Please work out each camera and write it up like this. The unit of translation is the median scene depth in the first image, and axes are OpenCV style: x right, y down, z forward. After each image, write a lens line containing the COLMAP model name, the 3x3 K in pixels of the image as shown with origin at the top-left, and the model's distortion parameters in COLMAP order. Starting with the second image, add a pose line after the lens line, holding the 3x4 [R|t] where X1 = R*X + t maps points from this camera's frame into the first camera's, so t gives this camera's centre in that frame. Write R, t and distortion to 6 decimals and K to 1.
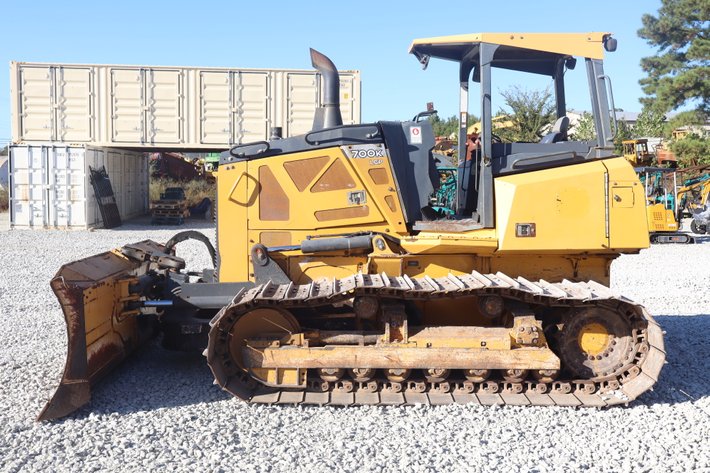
lens RADIAL K [[785.2, 0, 355.0], [0, 785.2, 236.5], [0, 0, 1]] dist [0.024184, 0.013451]
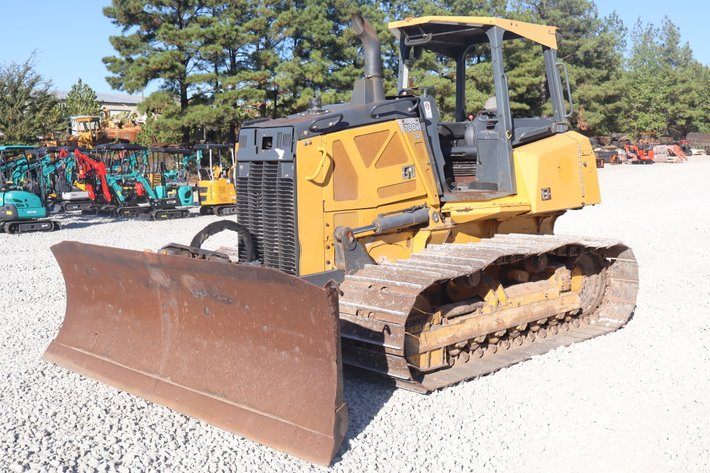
lens RADIAL K [[785.2, 0, 355.0], [0, 785.2, 236.5], [0, 0, 1]] dist [0.024184, 0.013451]
pose [[0.721023, -0.090700, 0.686949, -0.730898], [0.072380, 0.995831, 0.055512, -0.028548], [-0.689120, 0.009696, 0.724582, 0.328941]]
